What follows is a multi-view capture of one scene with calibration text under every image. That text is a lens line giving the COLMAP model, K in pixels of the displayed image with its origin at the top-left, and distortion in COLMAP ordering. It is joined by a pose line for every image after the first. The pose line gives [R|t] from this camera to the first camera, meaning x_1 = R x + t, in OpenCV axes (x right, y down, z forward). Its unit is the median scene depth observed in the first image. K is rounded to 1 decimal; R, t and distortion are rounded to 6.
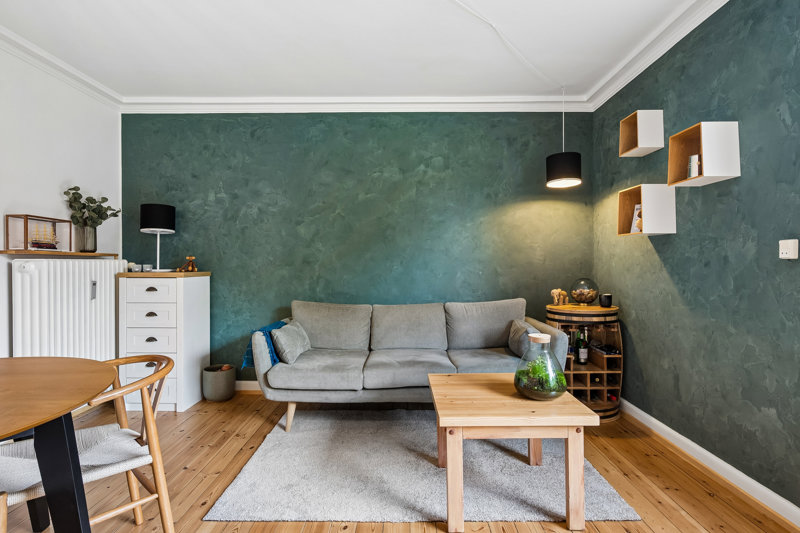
lens RADIAL K [[403.1, 0, 400.0], [0, 403.1, 266.5], [0, 0, 1]] dist [-0.001244, -0.000141]
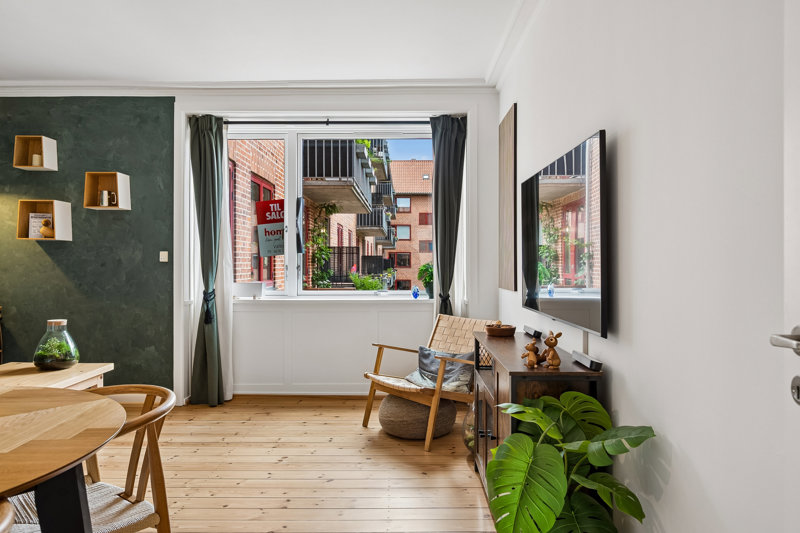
lens RADIAL K [[539.1, 0, 403.1], [0, 539.1, 266.1], [0, 0, 1]] dist [-0.004505, 0.000679]
pose [[-0.003557, -0.002016, 0.999992, -0.836235], [0.004693, 0.999987, 0.002033, 0.000896], [-0.999983, 0.004700, -0.003547, -0.054008]]
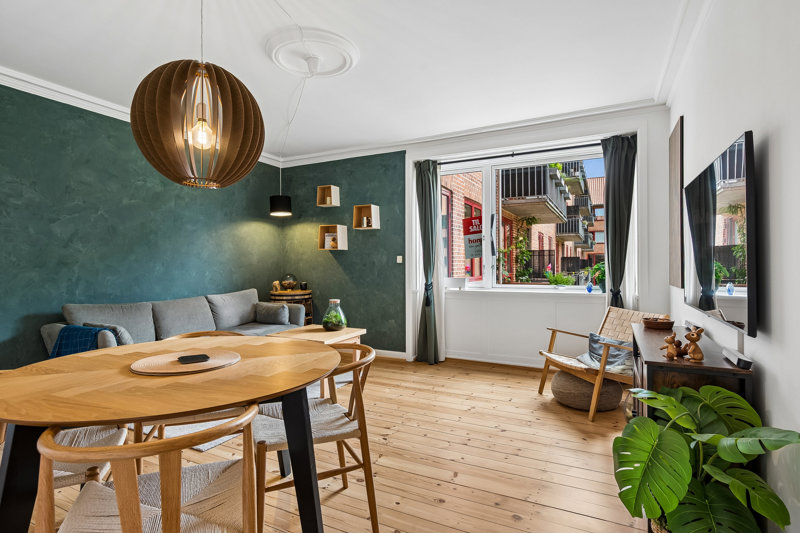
lens RADIAL K [[403.1, 0, 400.0], [0, 403.1, 266.5], [0, 0, 1]] dist [-0.001244, -0.000141]
pose [[0.445183, -0.004713, 0.895427, -0.819289], [0.006974, 0.999974, 0.001796, 0.000313], [-0.895412, 0.005445, 0.445204, -0.125061]]
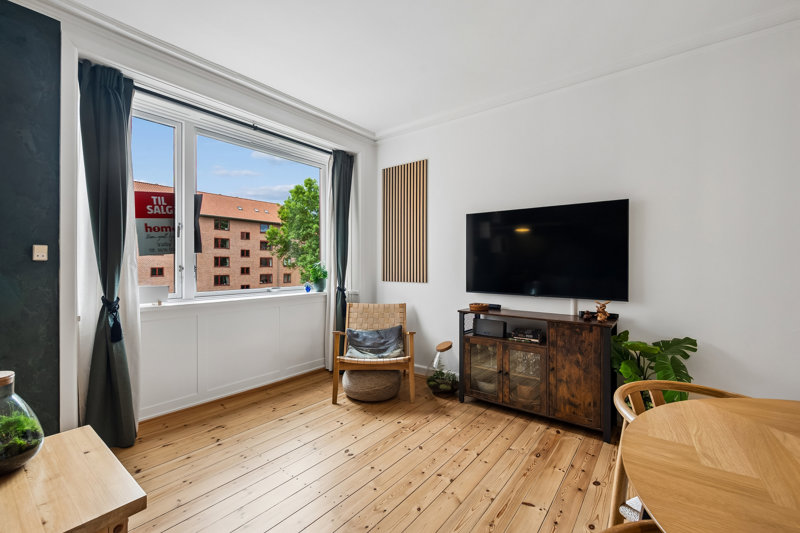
lens RADIAL K [[342.8, 0, 400.0], [0, 342.8, 266.5], [0, 0, 1]] dist [0.000589, 0.000234]
pose [[-0.792496, -0.001216, 0.609875, -0.307274], [0.003851, 0.999968, 0.006998, -0.001921], [-0.609864, 0.007895, -0.792466, 0.633862]]
